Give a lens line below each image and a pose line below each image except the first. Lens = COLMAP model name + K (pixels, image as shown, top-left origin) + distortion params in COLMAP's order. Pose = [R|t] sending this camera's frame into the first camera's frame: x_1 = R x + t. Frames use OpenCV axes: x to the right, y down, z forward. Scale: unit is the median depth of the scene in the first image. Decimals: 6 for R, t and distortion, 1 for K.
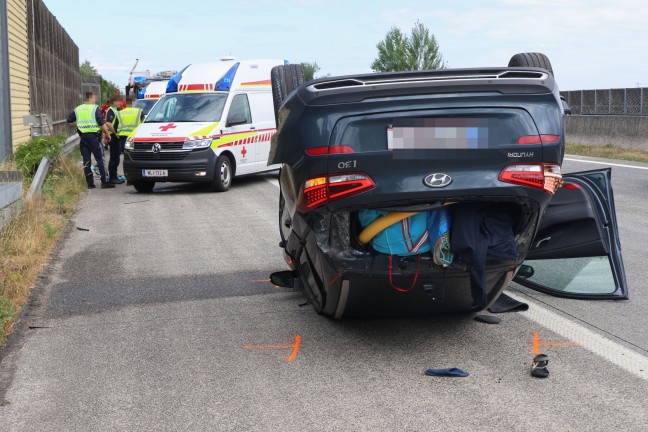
lens RADIAL K [[991.3, 0, 324.0], [0, 991.3, 216.0], [0, 0, 1]] dist [-0.020172, 0.053506]
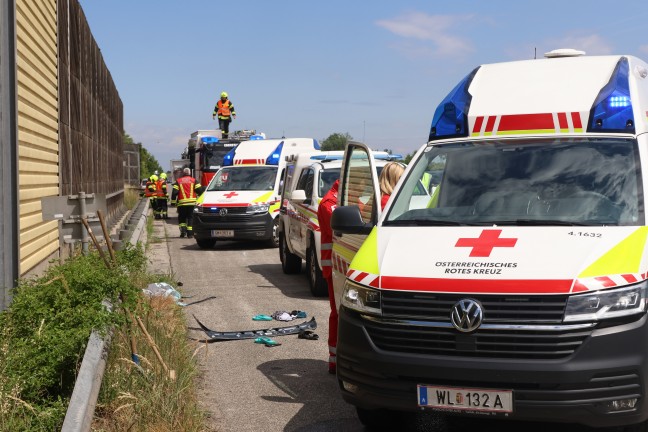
lens RADIAL K [[991.3, 0, 324.0], [0, 991.3, 216.0], [0, 0, 1]] dist [-0.020172, 0.053506]
pose [[0.999561, 0.001729, -0.029584, -0.162302], [-0.003828, 0.997465, -0.071051, -0.061307], [0.029386, 0.071133, 0.997034, 0.555391]]
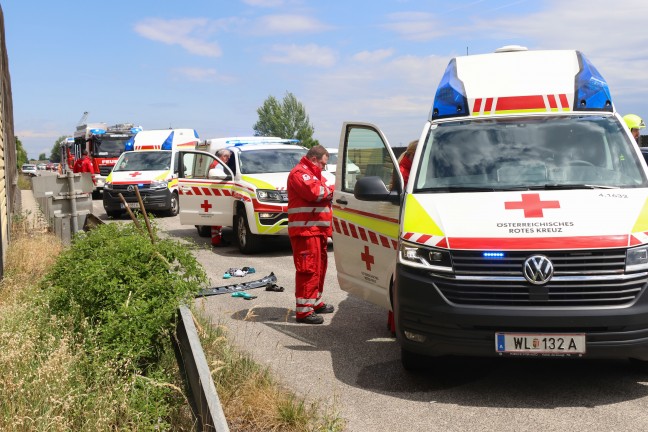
lens RADIAL K [[727.4, 0, 324.0], [0, 727.4, 216.0], [0, 0, 1]] dist [0.011650, 0.016589]
pose [[0.981162, -0.028443, 0.191083, -0.229785], [0.034962, 0.998913, -0.030828, -0.065046], [-0.189999, 0.036928, 0.981090, 0.612154]]
